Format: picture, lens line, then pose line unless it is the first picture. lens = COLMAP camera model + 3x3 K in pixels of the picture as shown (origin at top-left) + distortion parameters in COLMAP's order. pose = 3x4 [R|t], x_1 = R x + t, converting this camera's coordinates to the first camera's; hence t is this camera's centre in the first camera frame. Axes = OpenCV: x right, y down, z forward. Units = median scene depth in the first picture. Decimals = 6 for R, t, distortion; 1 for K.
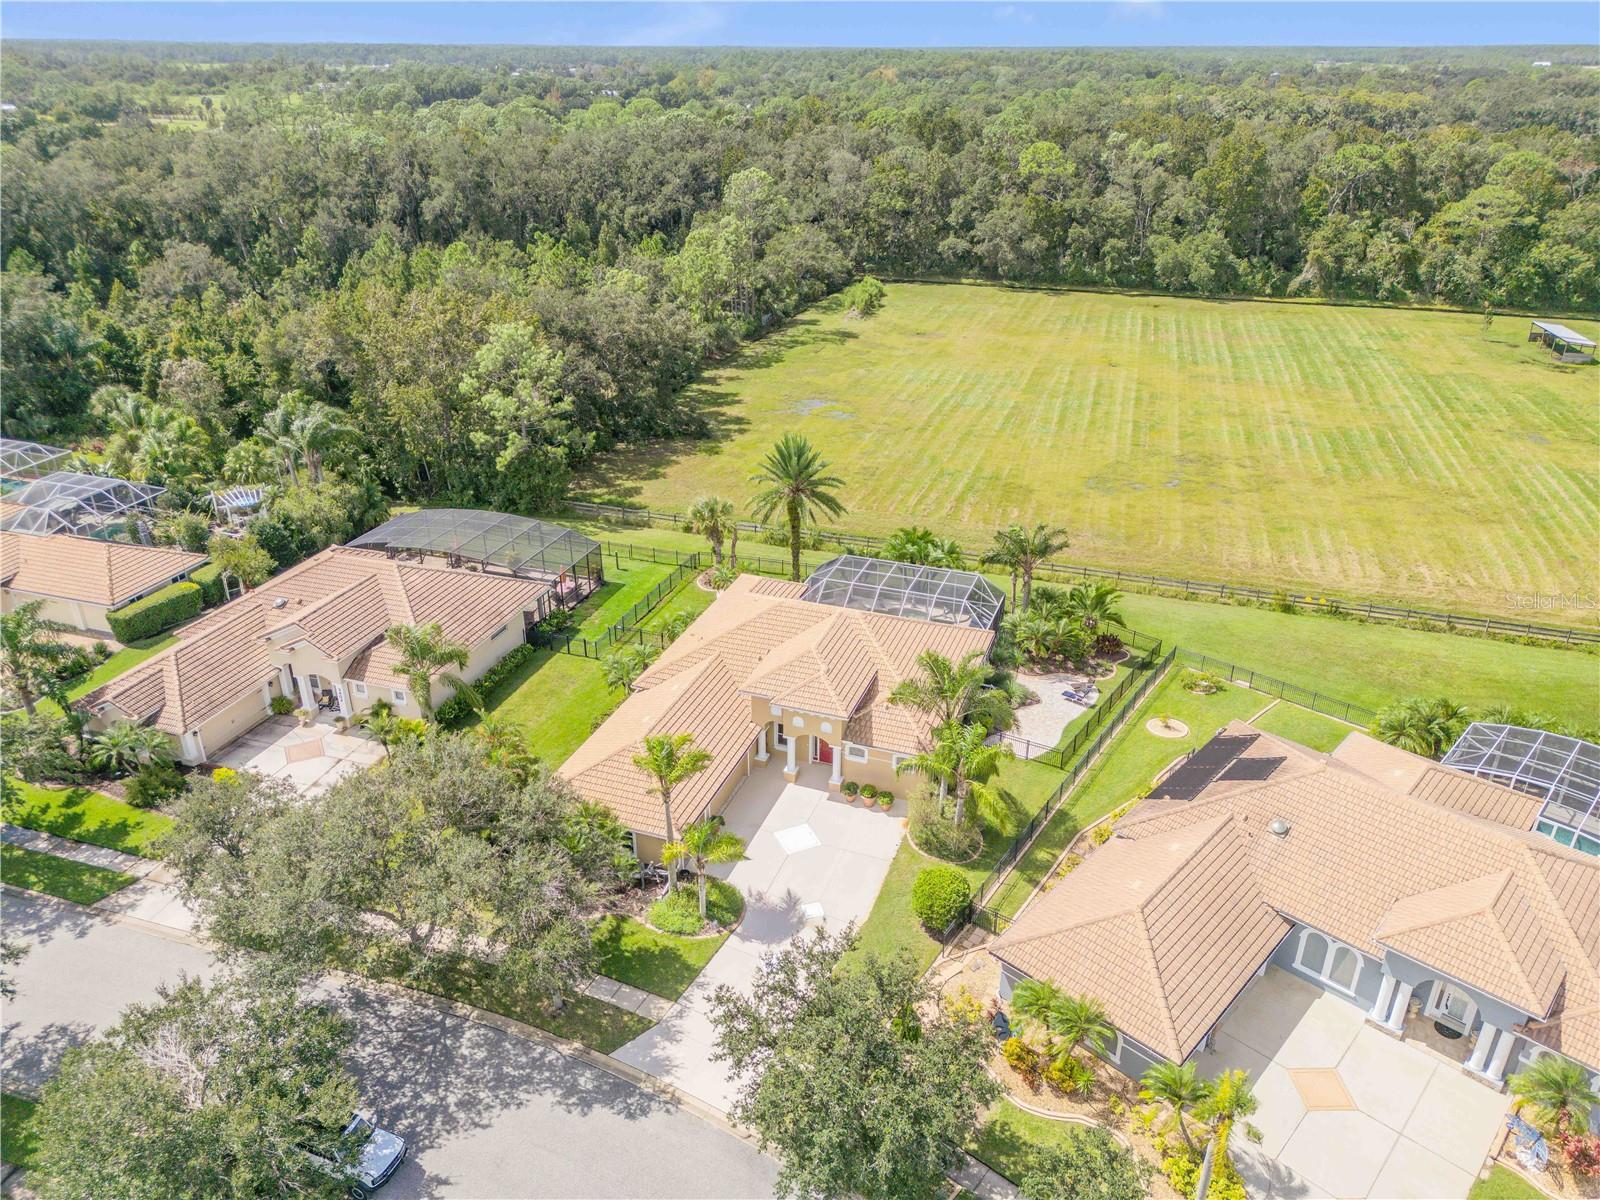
lens RADIAL K [[1116.5, 0, 796.9], [0, 1116.5, 610.8], [0, 0, 1]] dist [0.087463, -0.095077]
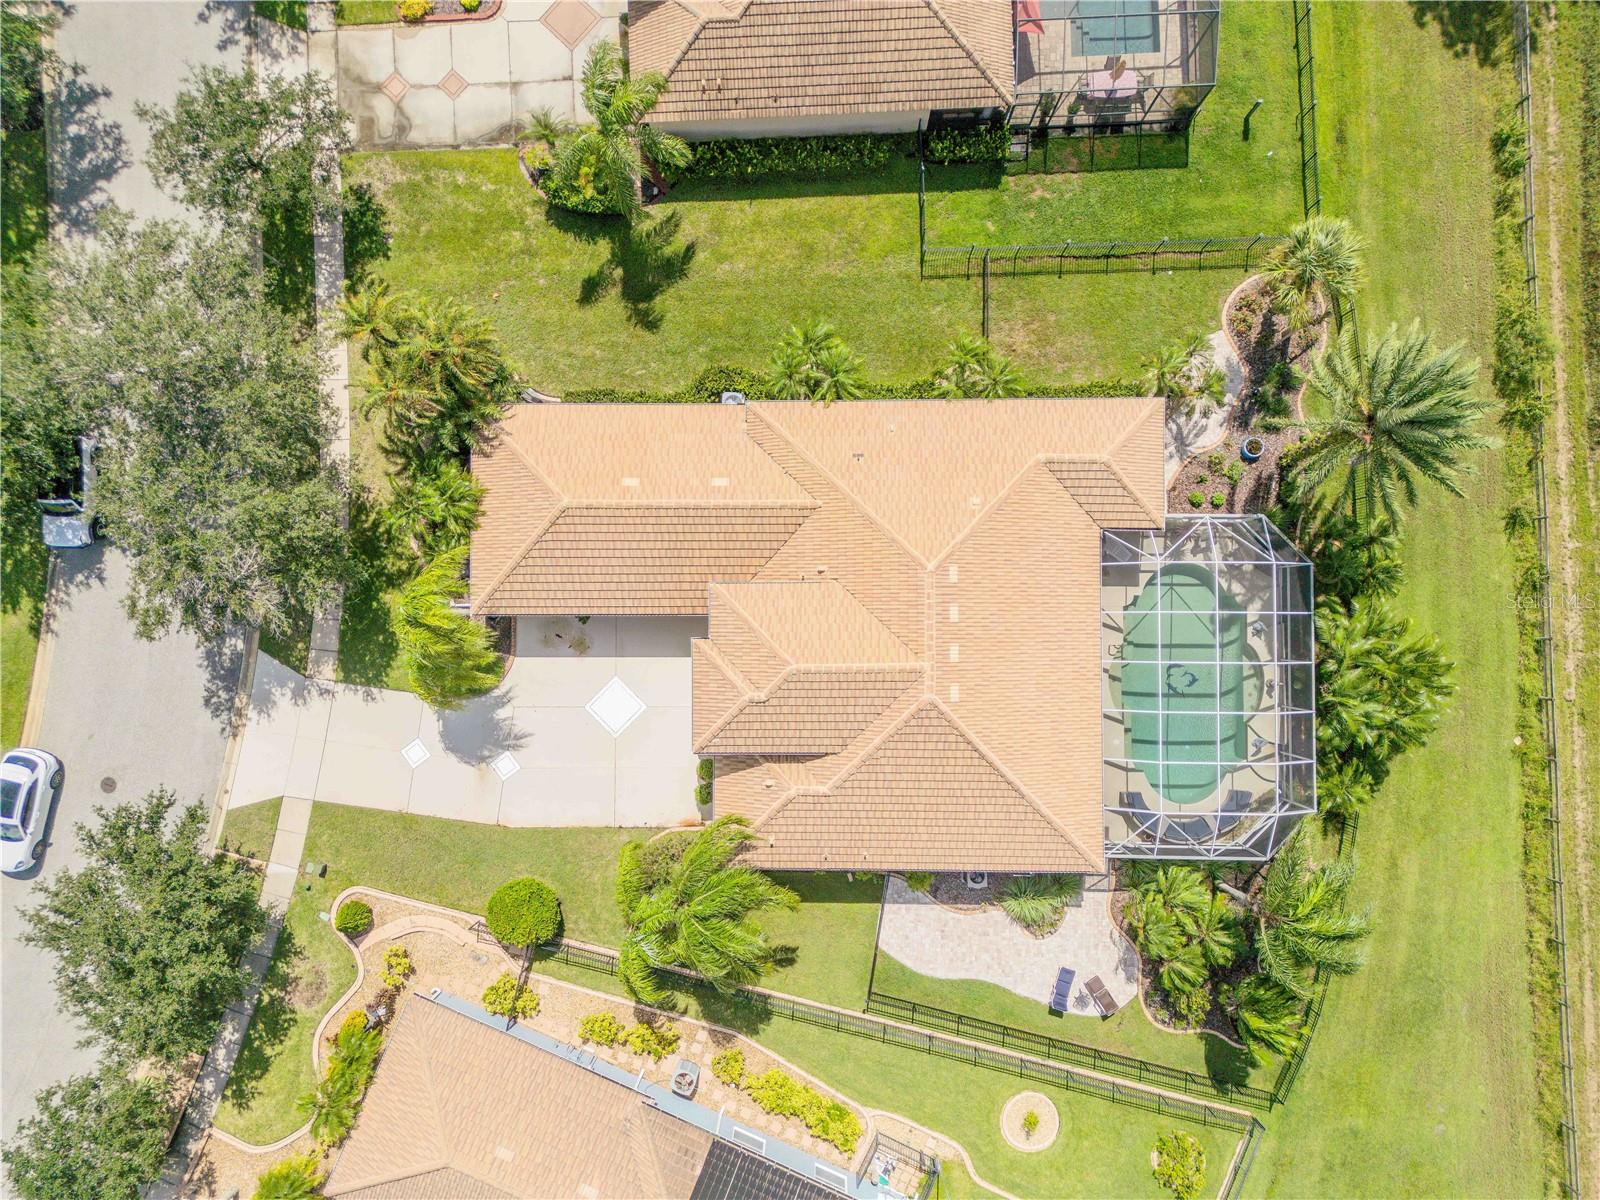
lens RADIAL K [[1116.5, 0, 796.9], [0, 1116.5, 610.8], [0, 0, 1]] dist [0.087463, -0.095077]
pose [[0.341837, 0.939440, -0.024501, -0.000513], [-0.401951, 0.169726, 0.899793, -0.243190], [0.849460, -0.297735, 0.435628, 0.307535]]
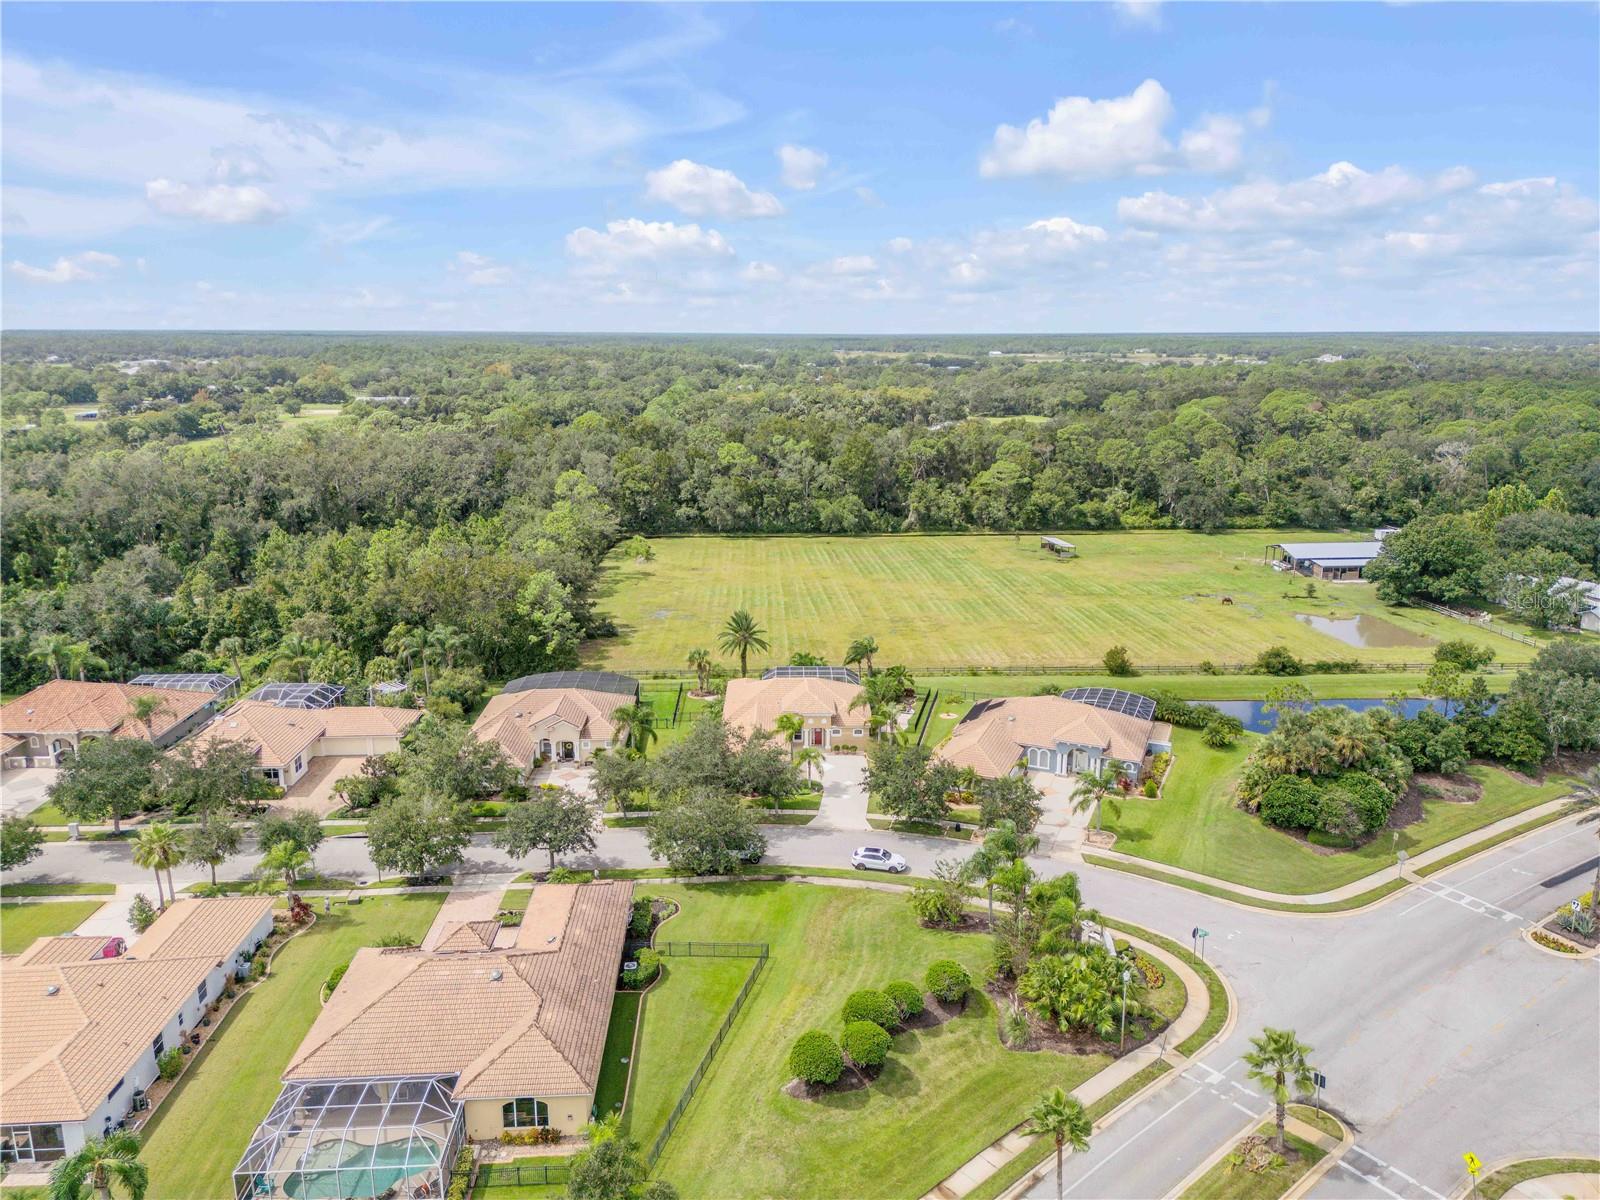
lens RADIAL K [[1116.5, 0, 796.9], [0, 1116.5, 610.8], [0, 0, 1]] dist [0.087463, -0.095077]
pose [[0.934128, -0.087706, 0.345995, -0.321192], [0.160840, 0.968781, -0.188665, 0.124918], [-0.318646, 0.231887, 0.919072, -0.452600]]
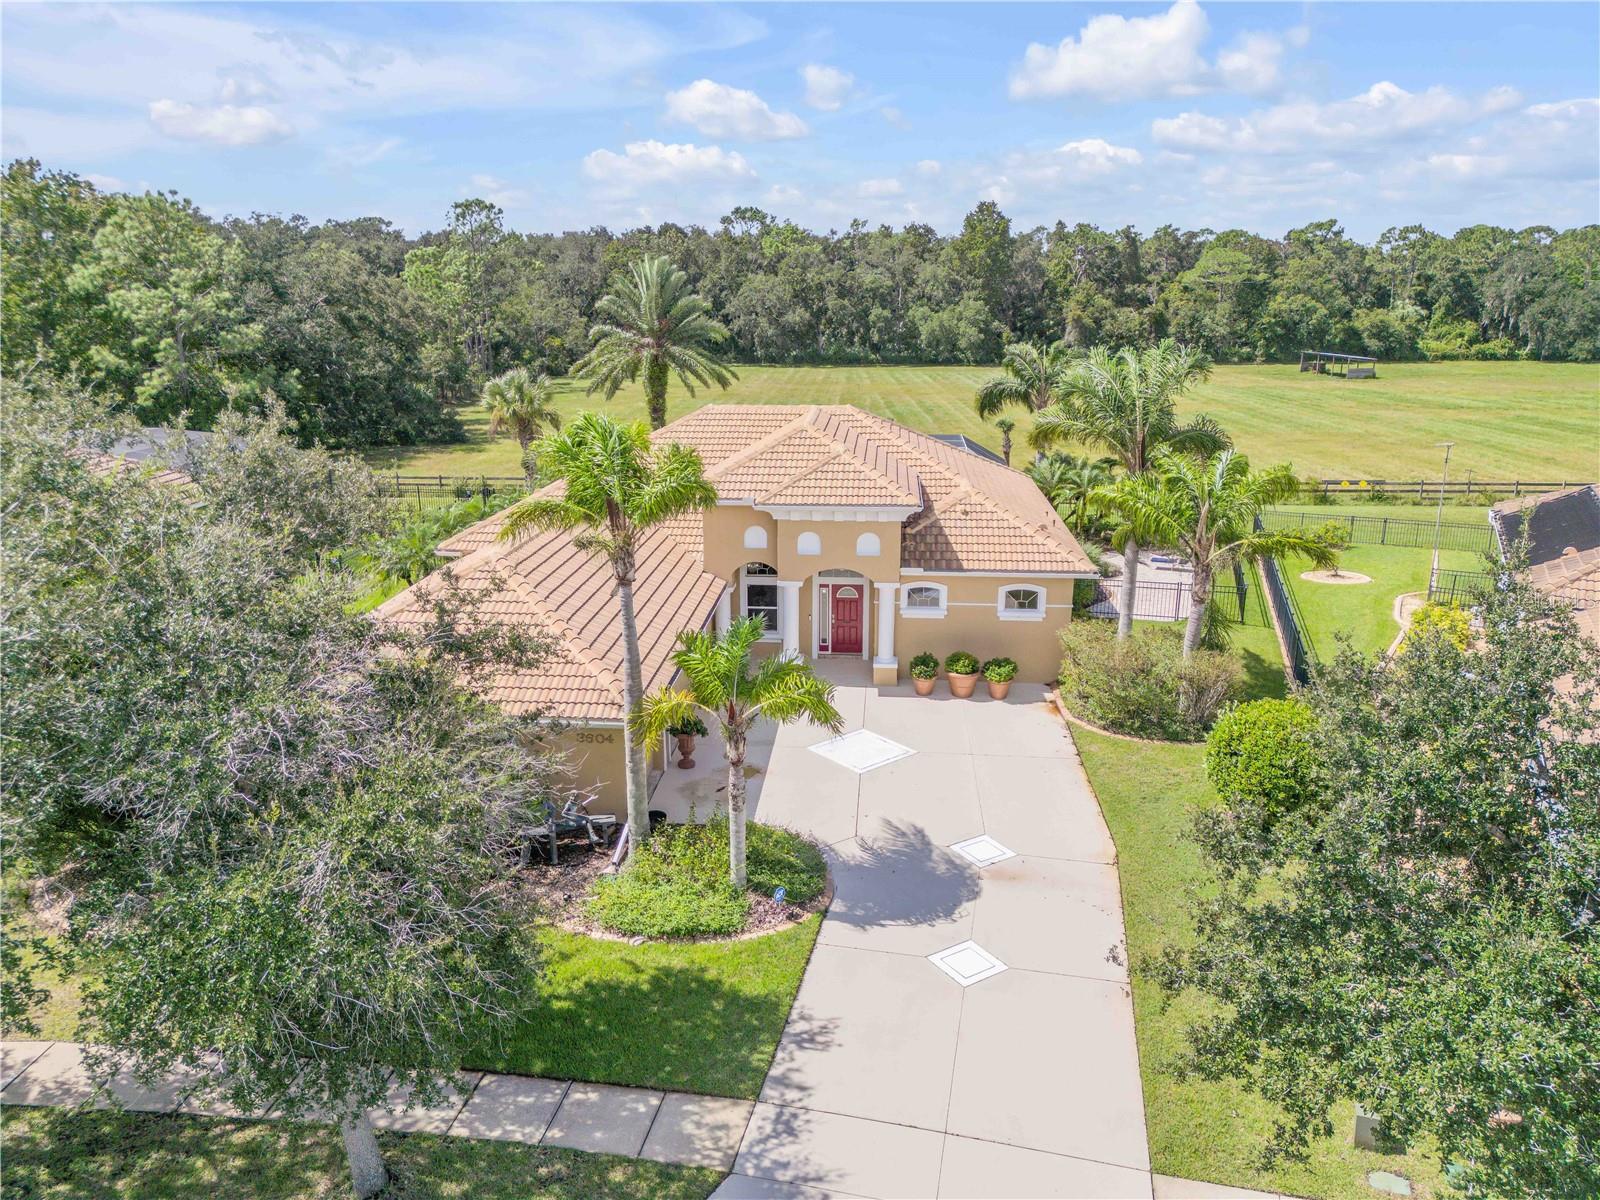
lens RADIAL K [[1116.5, 0, 796.9], [0, 1116.5, 610.8], [0, 0, 1]] dist [0.087463, -0.095077]
pose [[0.963933, -0.077254, 0.254686, -0.055413], [0.122638, 0.978226, -0.167434, 0.087835], [-0.236205, 0.192629, 0.952419, 0.218913]]
